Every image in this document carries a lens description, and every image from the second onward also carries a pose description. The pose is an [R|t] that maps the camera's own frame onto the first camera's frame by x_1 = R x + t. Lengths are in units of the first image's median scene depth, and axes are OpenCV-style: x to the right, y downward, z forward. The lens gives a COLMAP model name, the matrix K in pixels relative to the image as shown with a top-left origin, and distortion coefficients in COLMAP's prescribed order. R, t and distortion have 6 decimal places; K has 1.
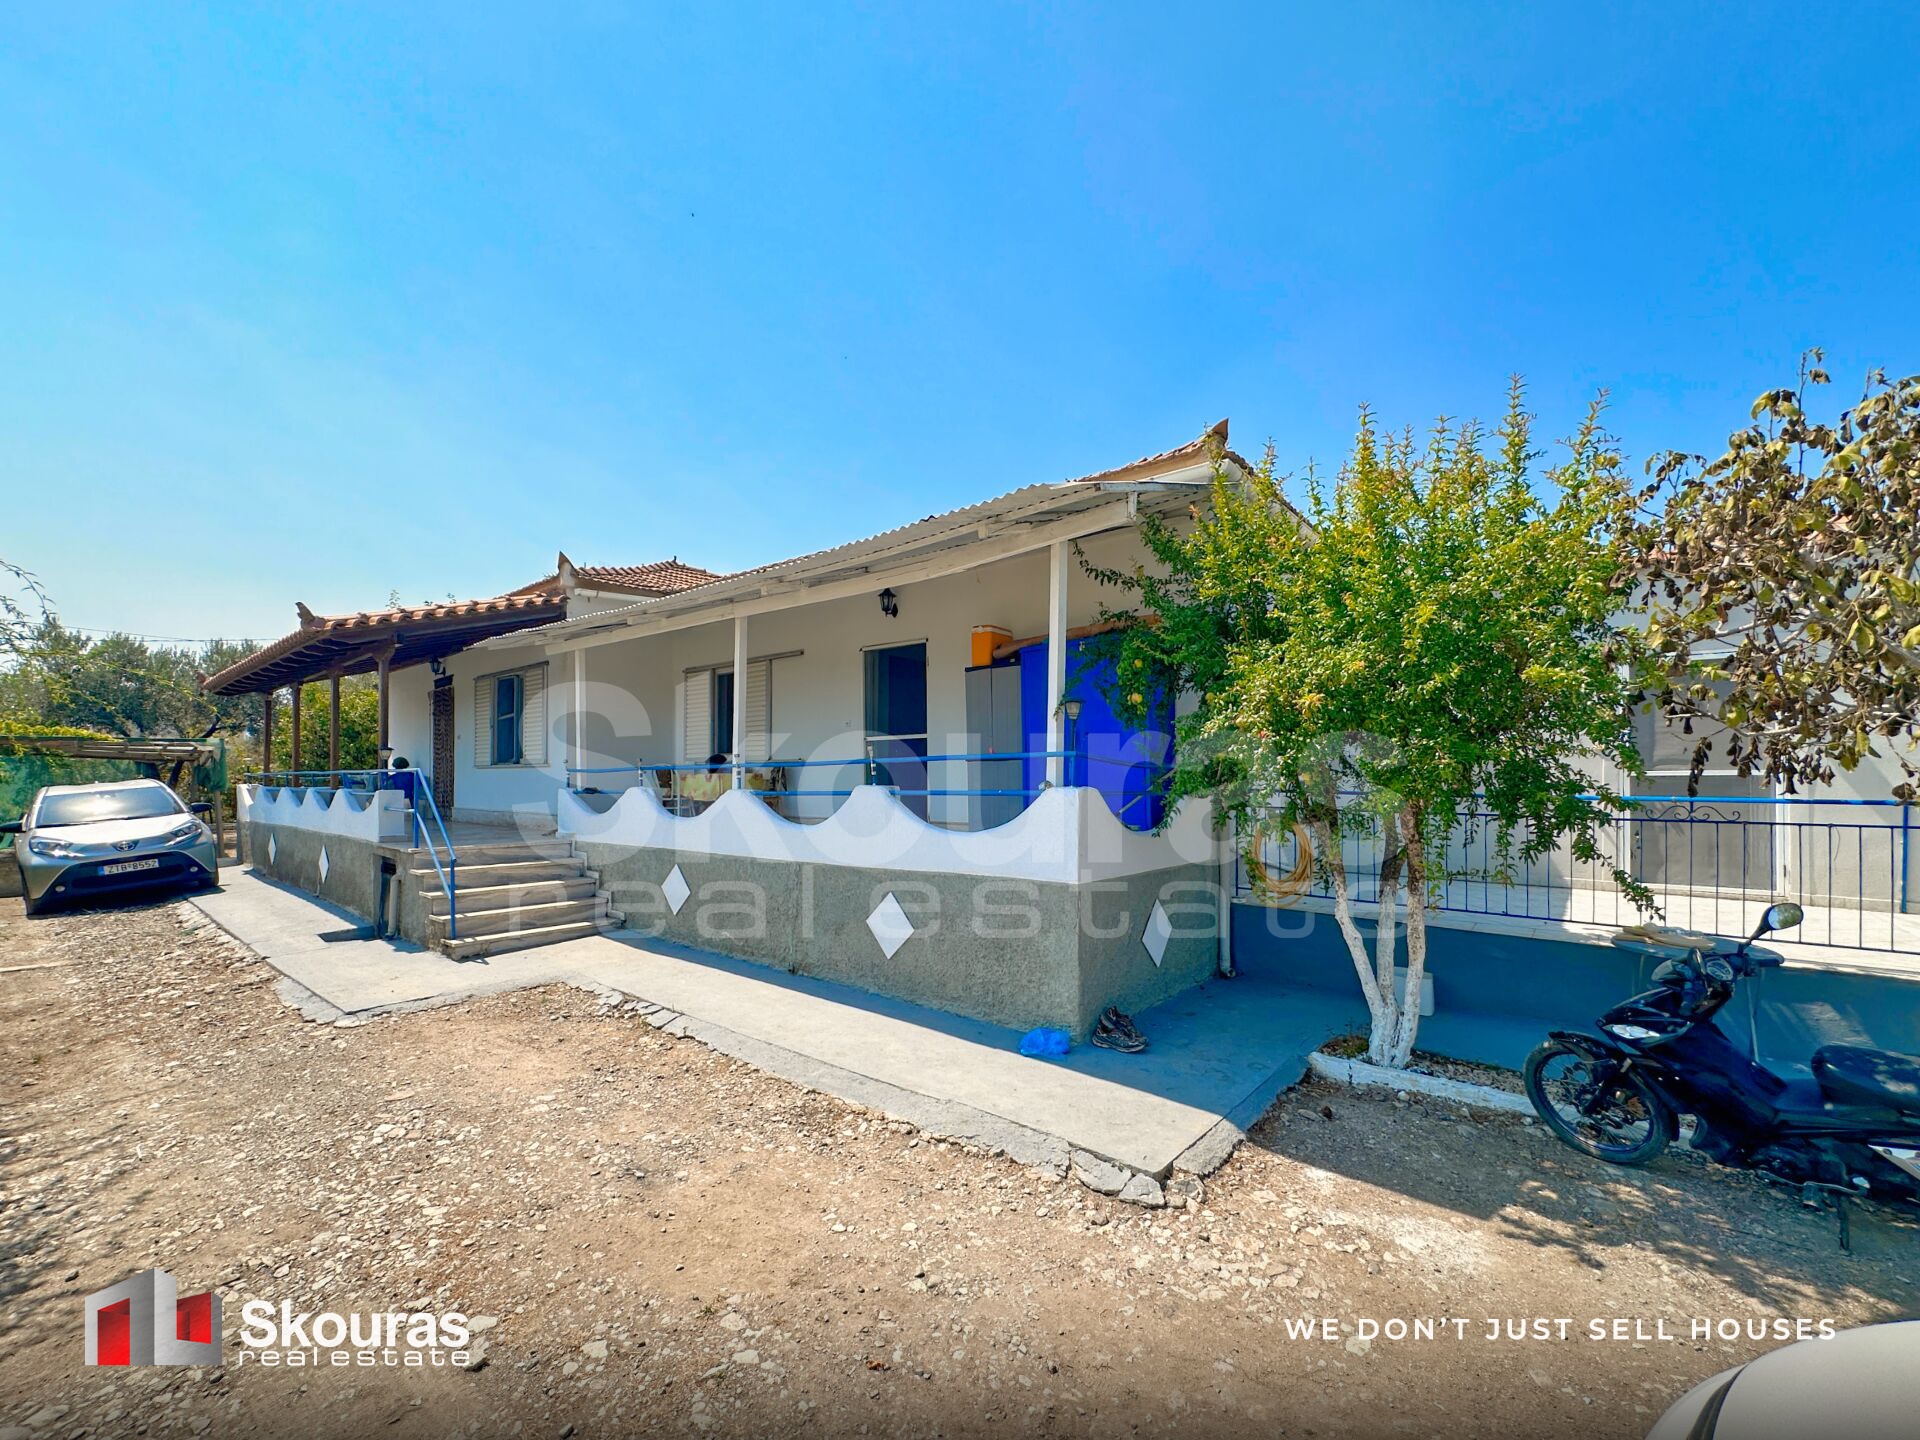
lens RADIAL K [[802.4, 0, 960.8], [0, 802.4, 786.5], [0, 0, 1]] dist [0.001033, 0.000200]
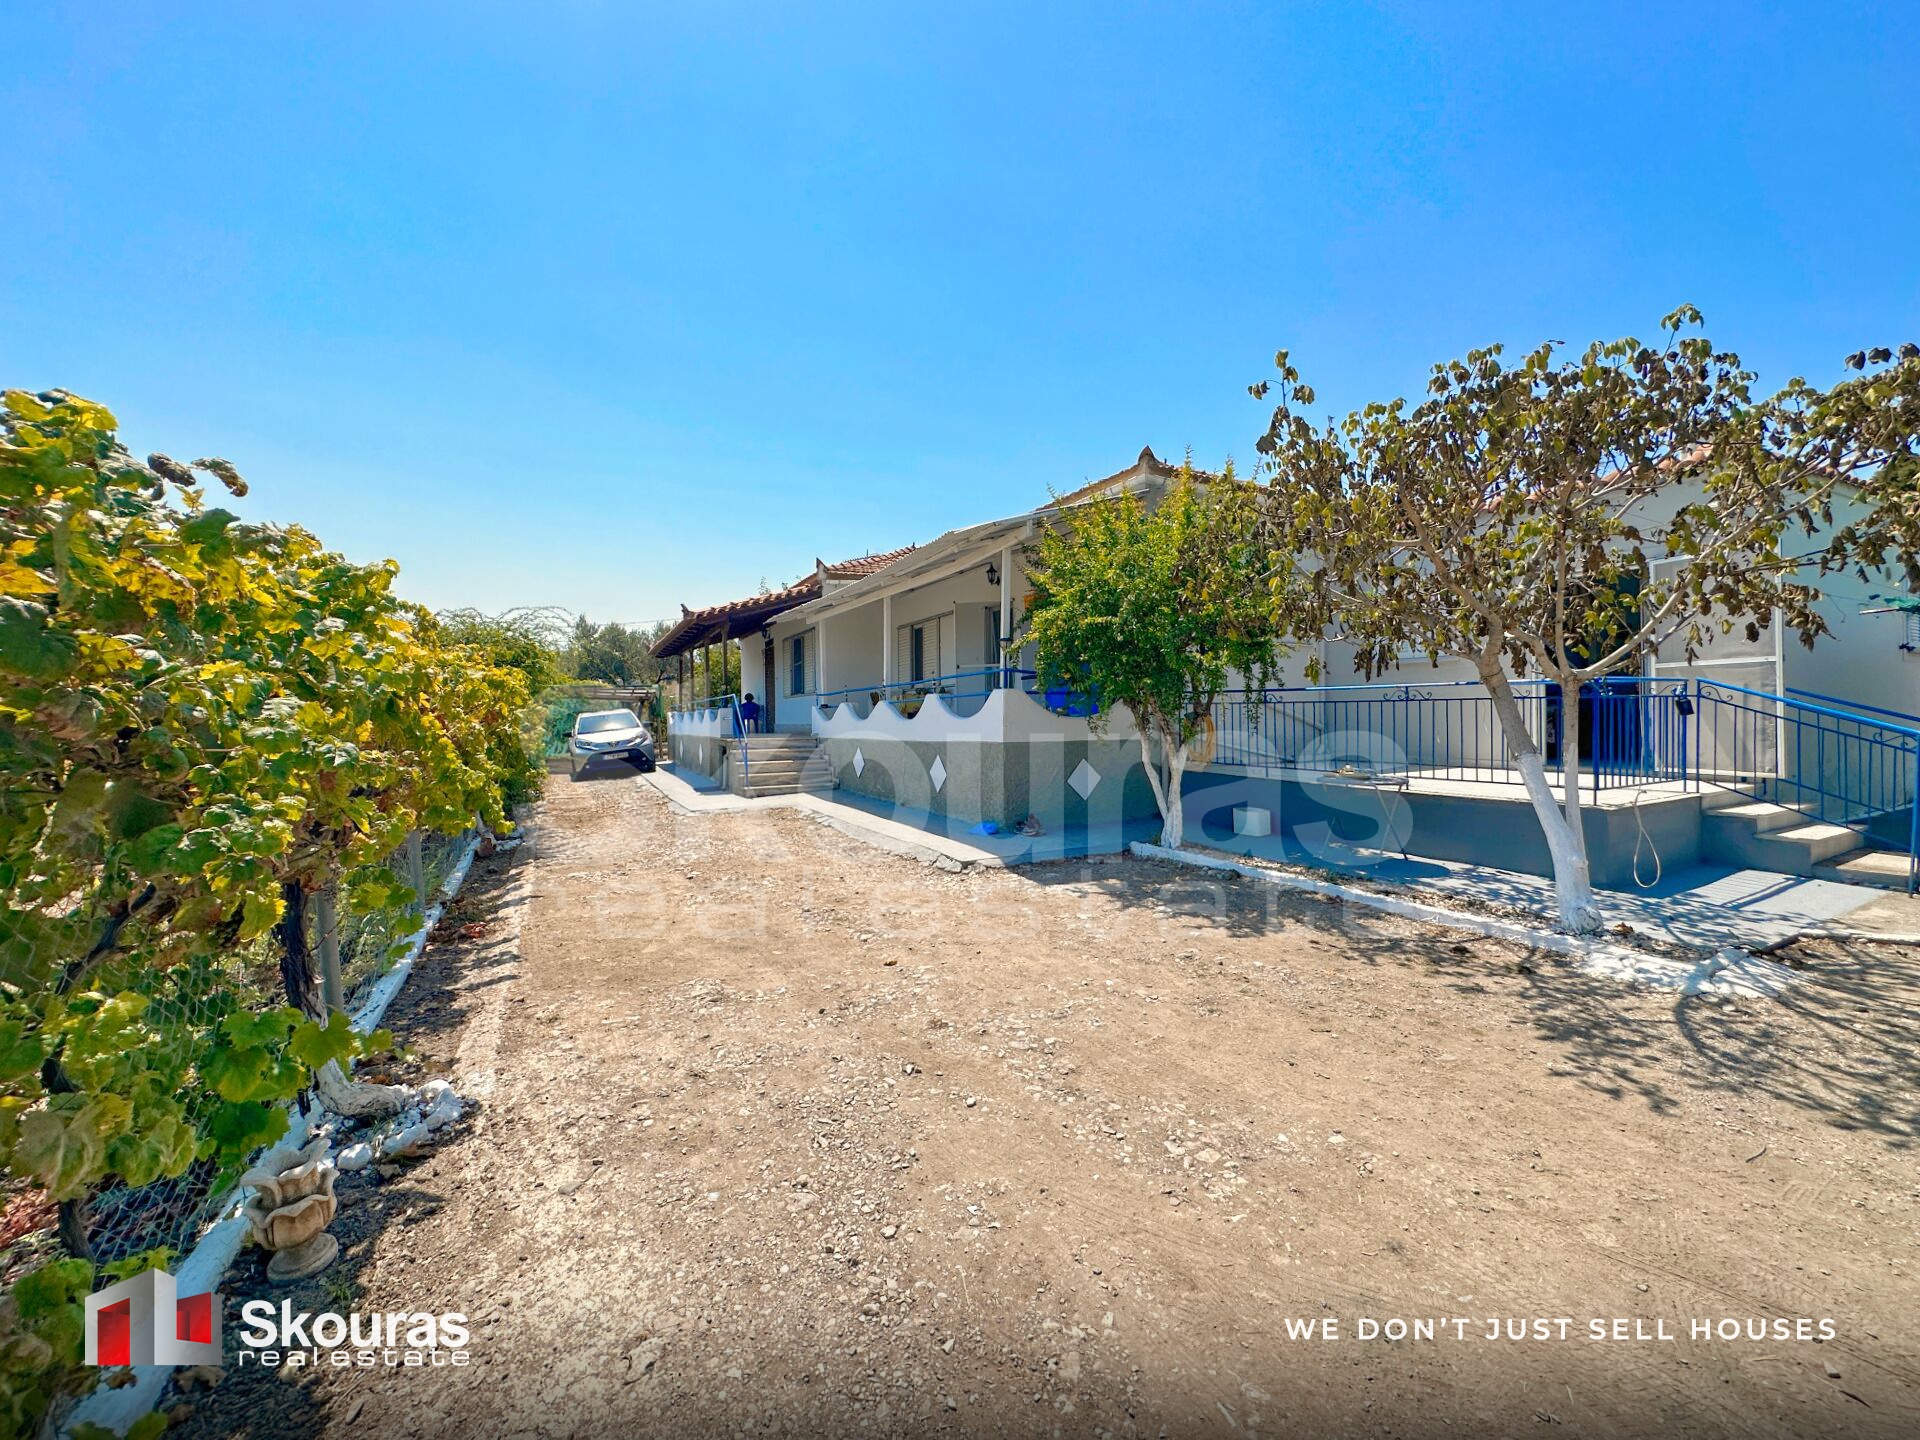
lens RADIAL K [[768.3, 0, 962.7], [0, 768.3, 728.8], [0, 0, 1]] dist [0.000645, -0.000063]
pose [[0.924889, -0.005992, -0.380190, 0.328524], [0.009190, 0.999936, 0.006597, 0.036551], [0.380126, -0.009596, 0.924885, -0.285804]]
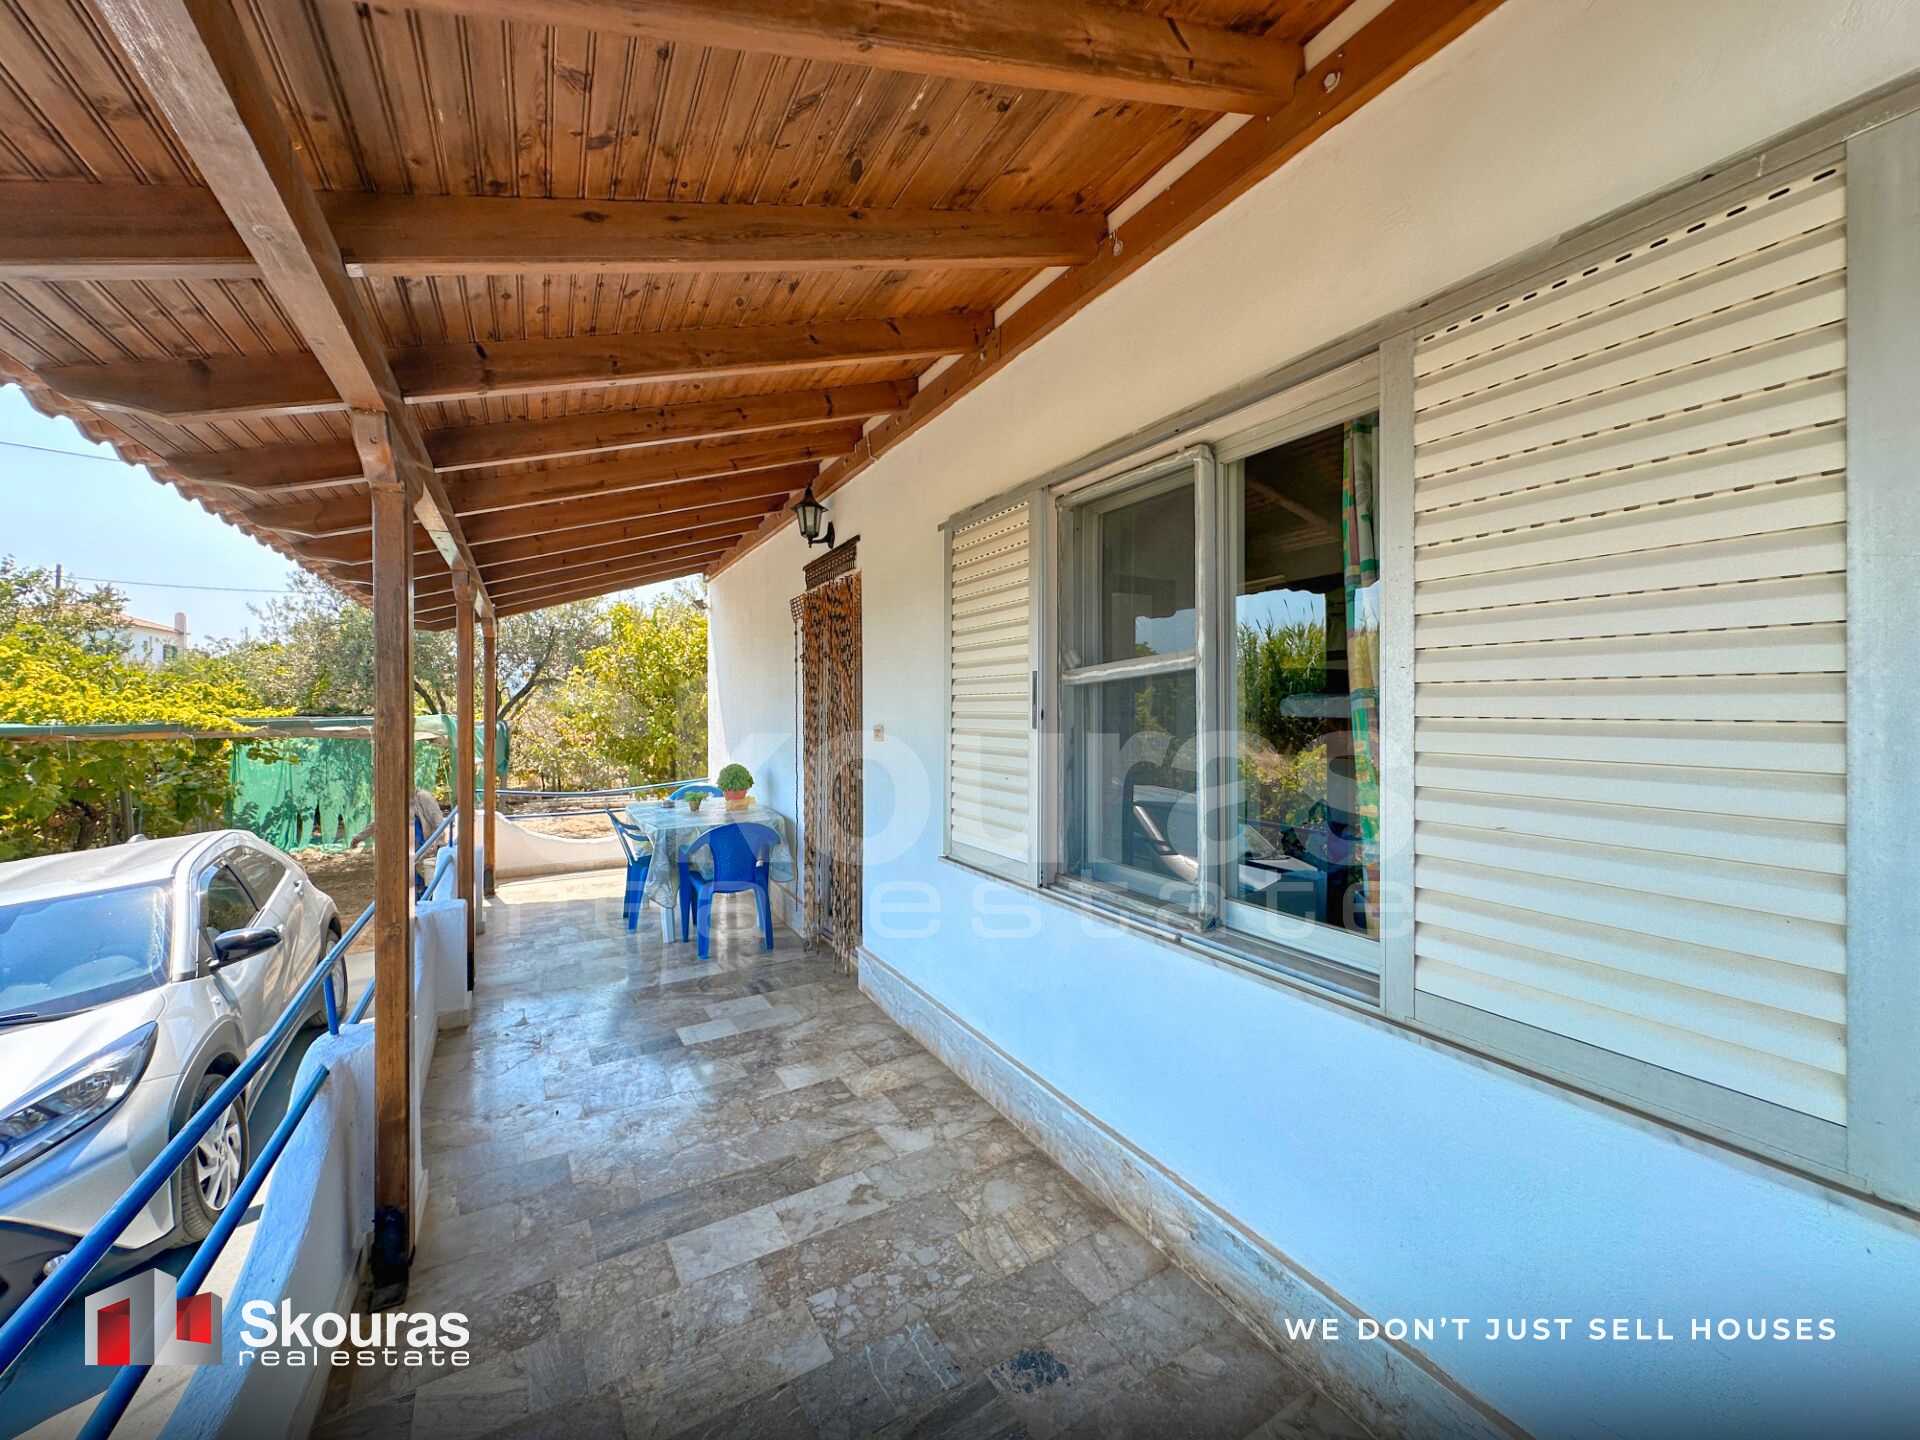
lens RADIAL K [[775.5, 0, 959.6], [0, 775.5, 699.5], [0, 0, 1]] dist [-0.000185, 0.000168]
pose [[0.936911, -0.008589, -0.349463, -0.584997], [0.007823, 0.999963, -0.003602, -0.084162], [0.349481, 0.000640, 0.936943, 0.866134]]
